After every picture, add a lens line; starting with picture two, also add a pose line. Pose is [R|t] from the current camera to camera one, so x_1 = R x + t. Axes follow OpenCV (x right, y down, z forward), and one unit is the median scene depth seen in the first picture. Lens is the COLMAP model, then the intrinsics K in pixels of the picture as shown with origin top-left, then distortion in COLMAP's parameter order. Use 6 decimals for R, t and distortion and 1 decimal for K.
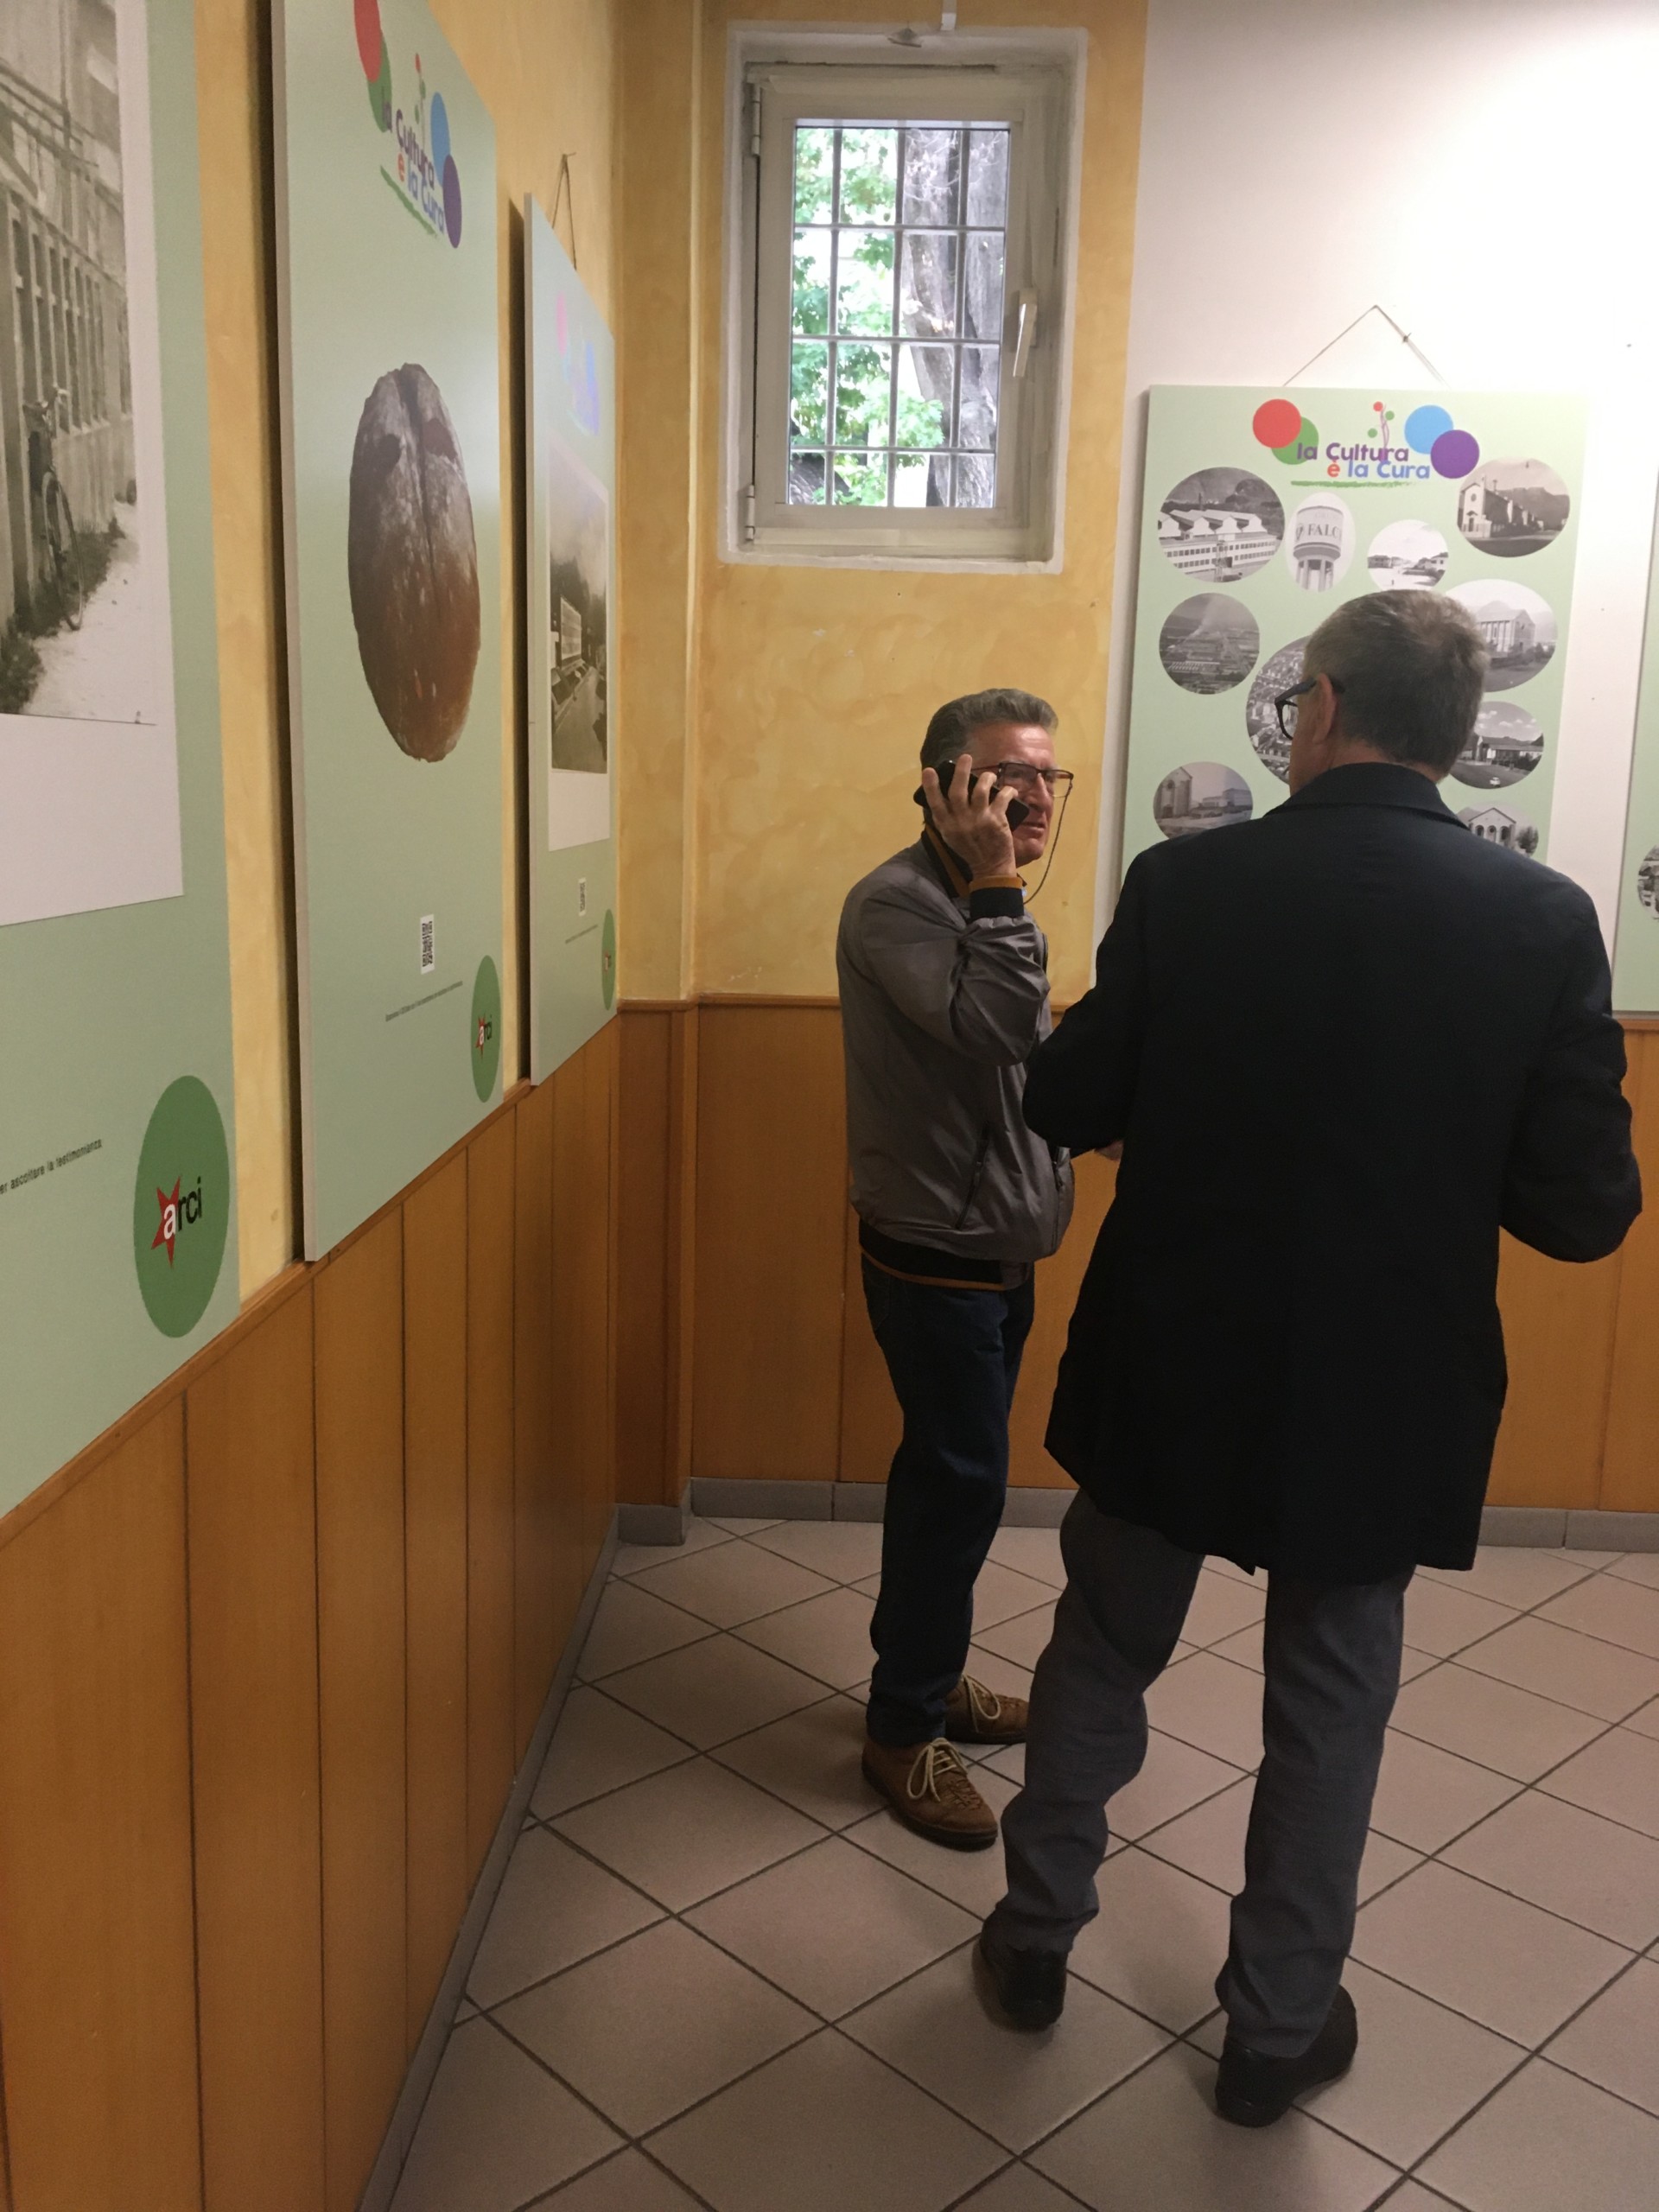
lens RADIAL K [[1864.6, 0, 816.8], [0, 1864.6, 1111.8], [0, 0, 1]] dist [0.052380, 0.004998]
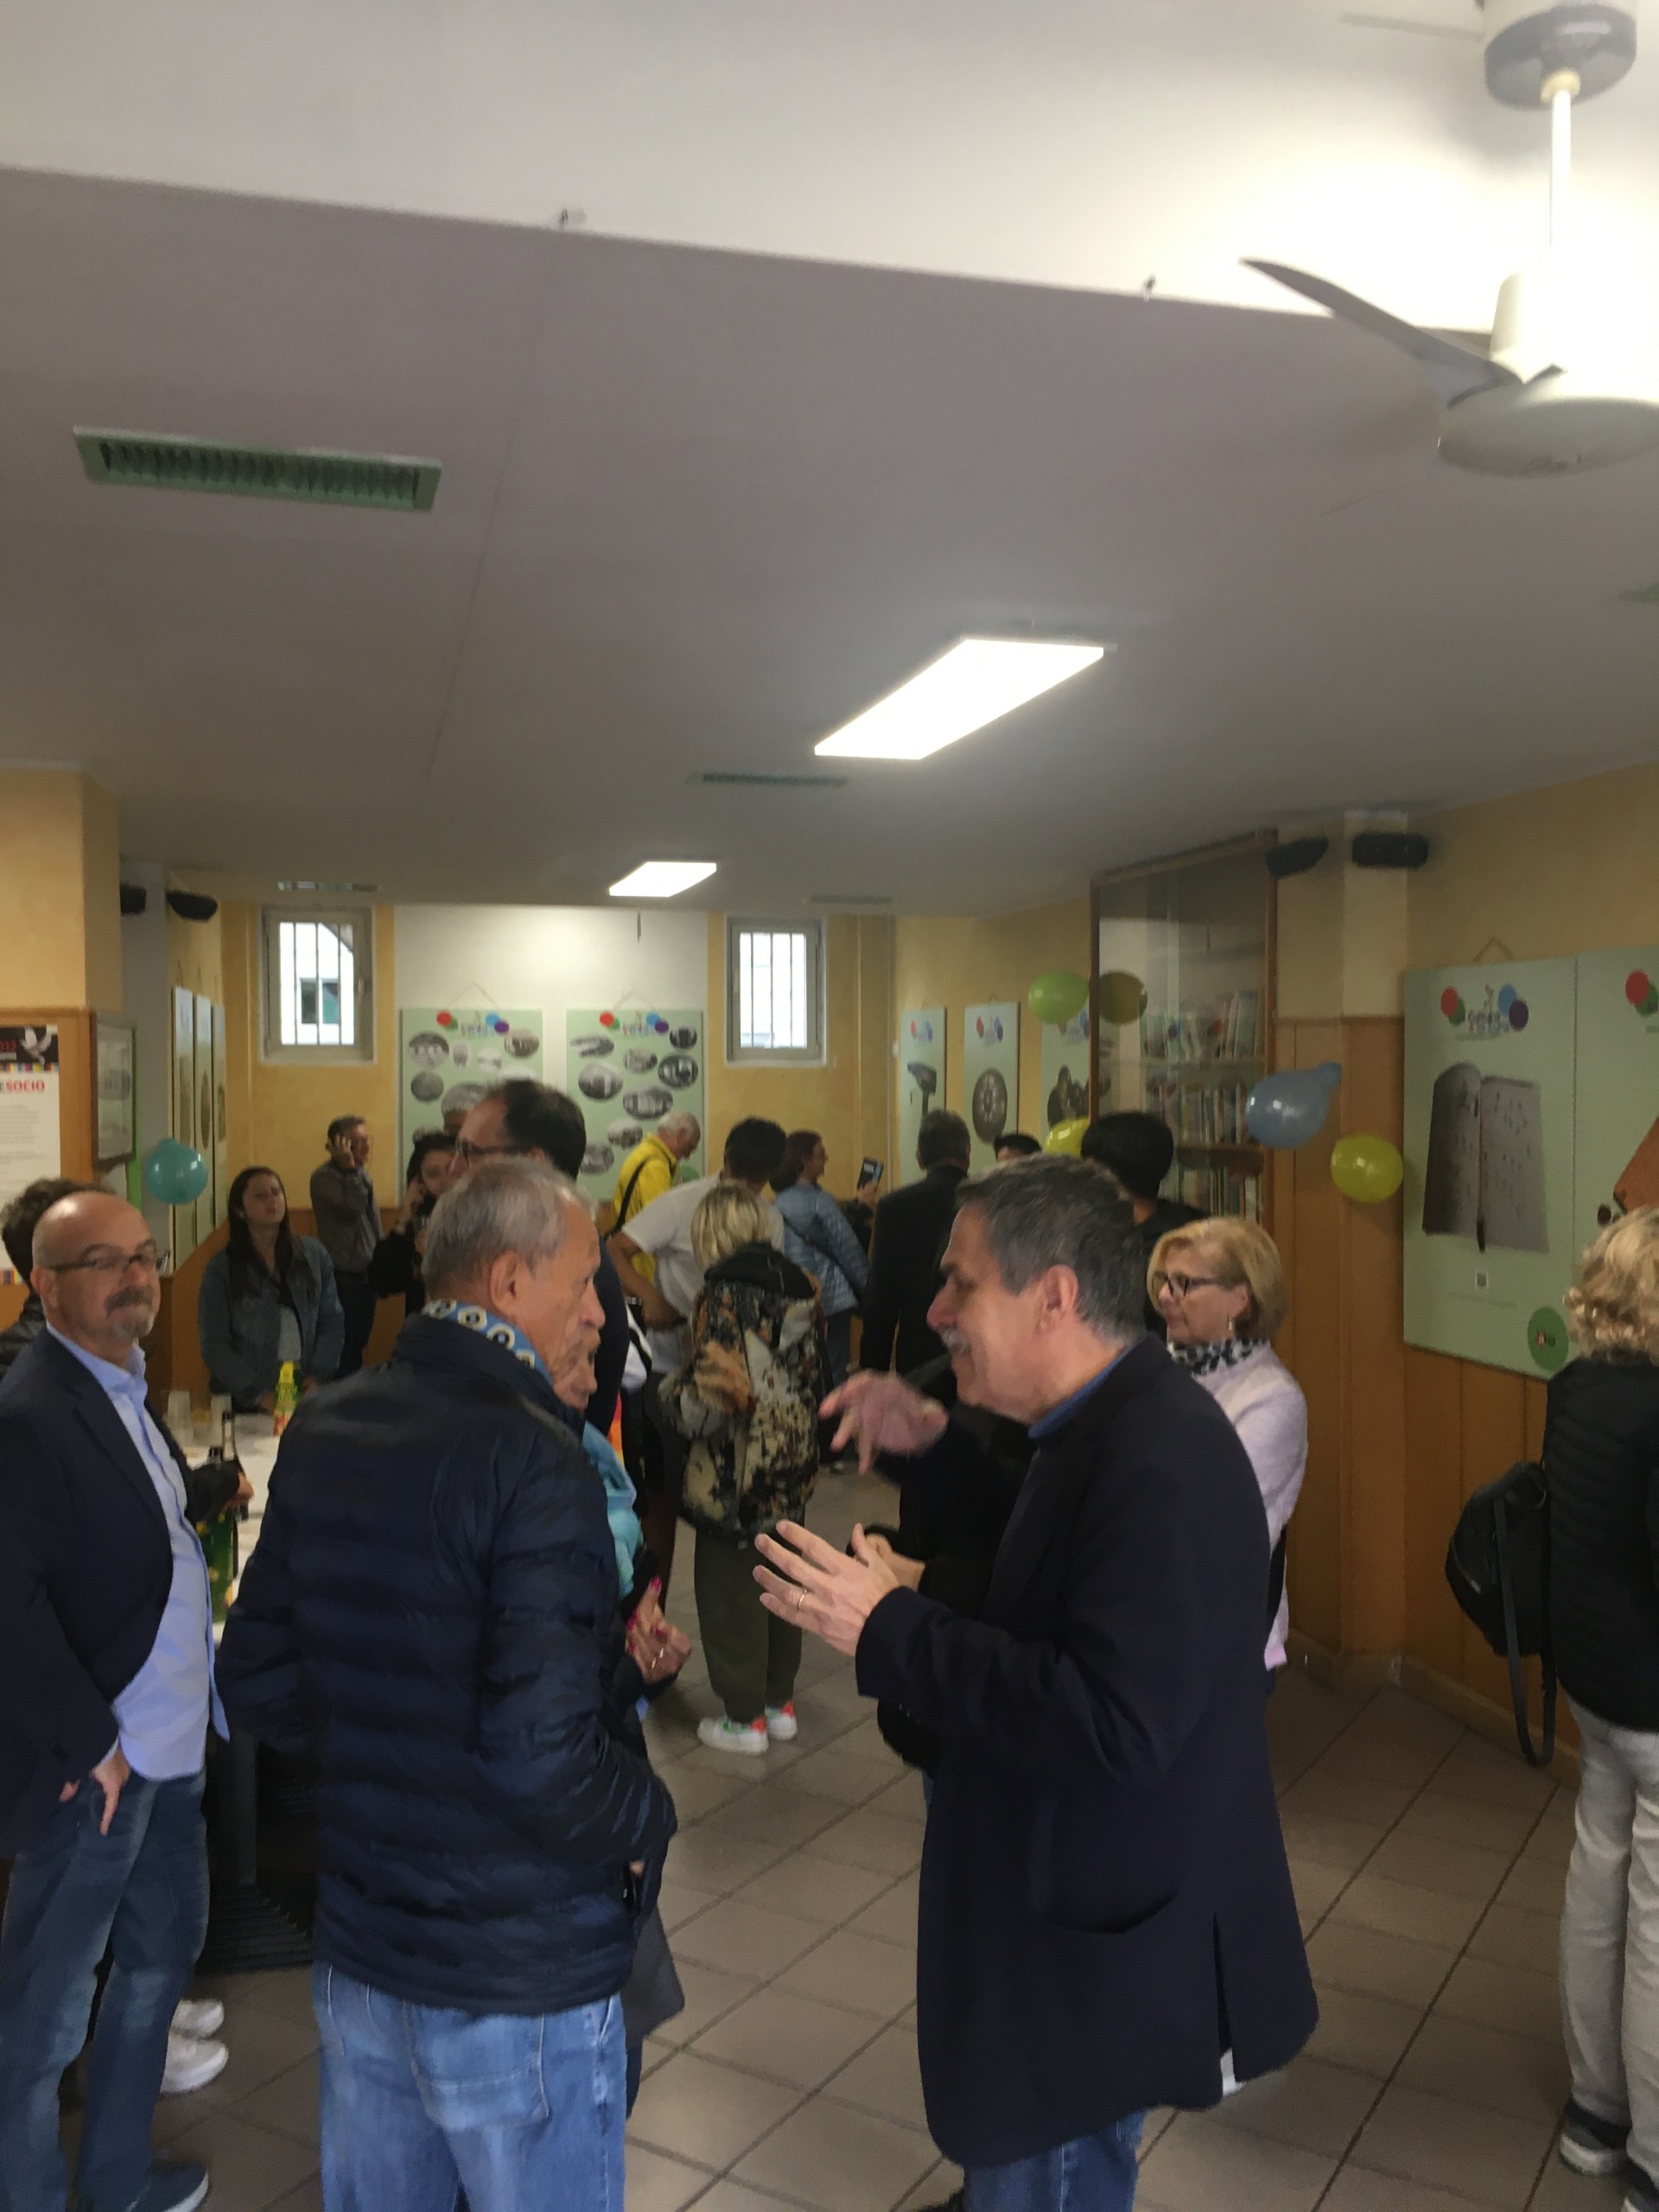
lens RADIAL K [[1864.6, 0, 836.1], [0, 1864.6, 1108.8], [0, 0, 1]] dist [0.052380, 0.004998]
pose [[0.959104, -0.034399, 0.280957, -0.010388], [0.064621, 0.992985, -0.099021, 0.134320], [-0.275580, 0.113127, 0.954598, -2.128065]]
